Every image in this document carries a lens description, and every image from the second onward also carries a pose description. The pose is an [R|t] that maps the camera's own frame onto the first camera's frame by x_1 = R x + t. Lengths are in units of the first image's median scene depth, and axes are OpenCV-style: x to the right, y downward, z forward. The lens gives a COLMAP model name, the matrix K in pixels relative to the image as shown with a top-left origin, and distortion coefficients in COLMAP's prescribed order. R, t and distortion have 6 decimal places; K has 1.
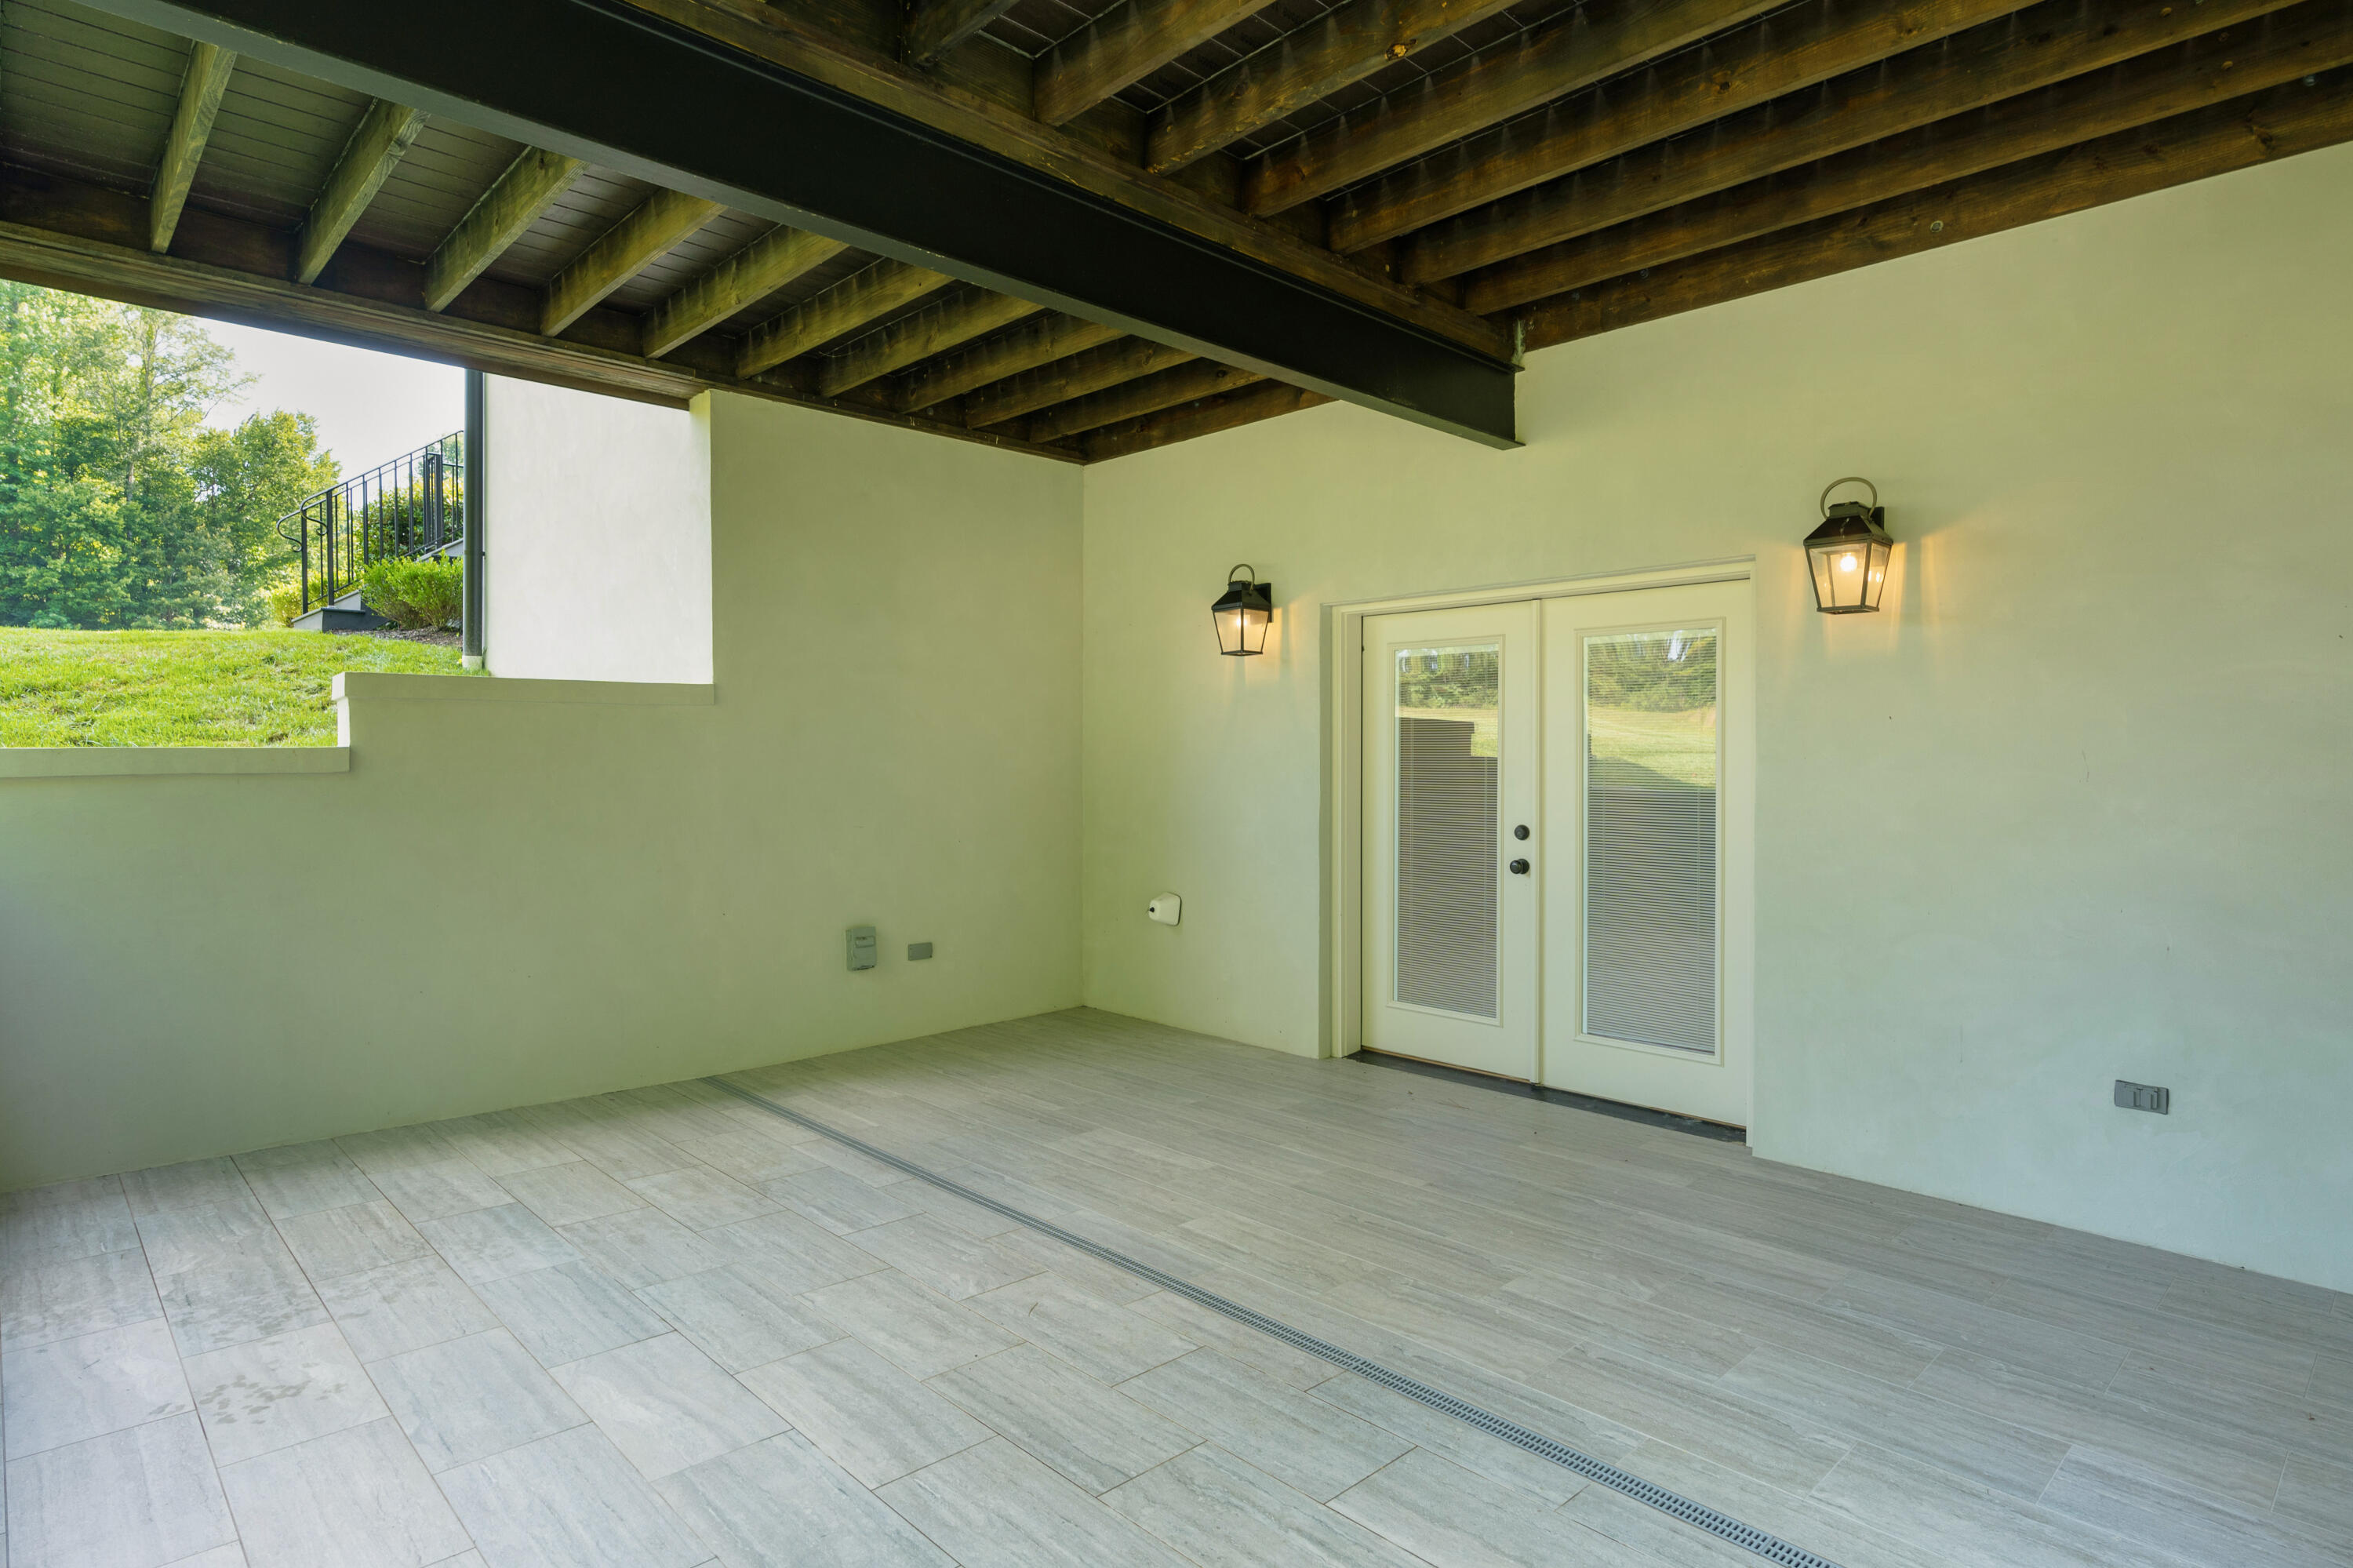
lens RADIAL K [[1241.1, 0, 1176.5], [0, 1241.1, 784.0], [0, 0, 1]] dist [-0.000790, -0.000367]
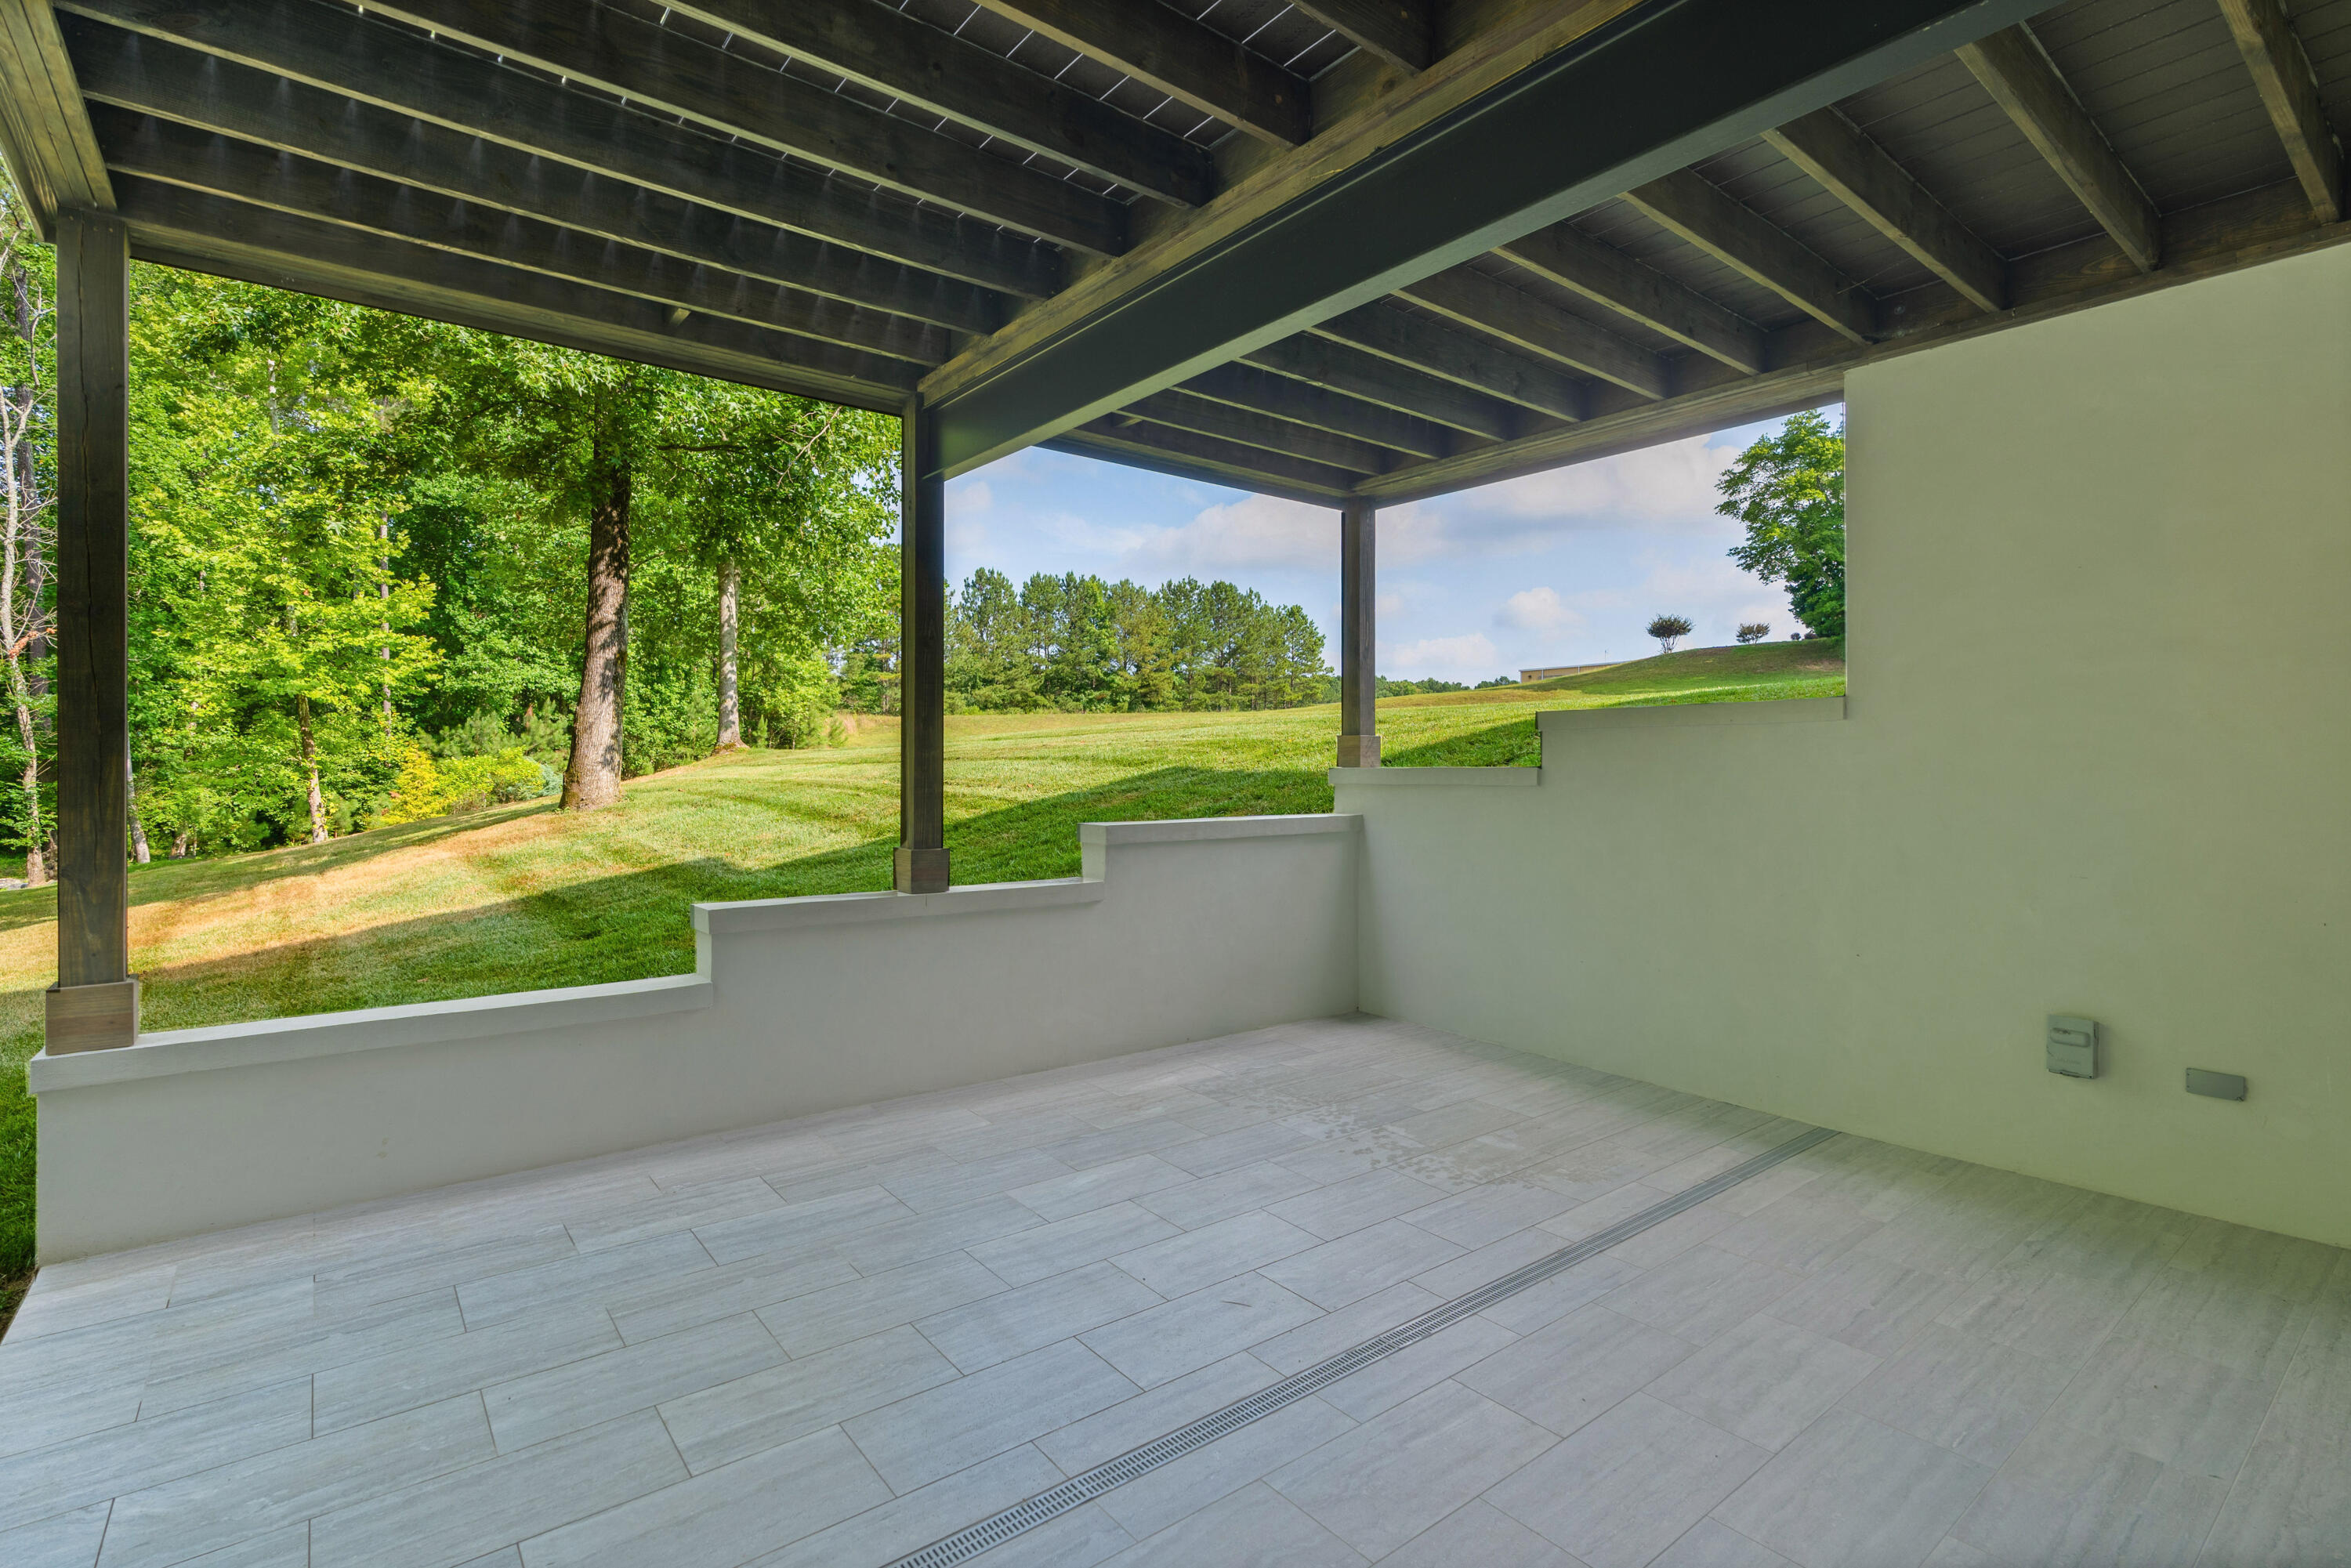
lens RADIAL K [[1107.9, 0, 1175.5], [0, 1107.9, 784.0], [0, 0, 1]] dist [0.002457, 0.000317]
pose [[-0.097749, 0.014724, -0.995102, 0.705812], [-0.023699, 0.999573, 0.017118, -0.029478], [0.994929, 0.025256, -0.097358, 0.883928]]
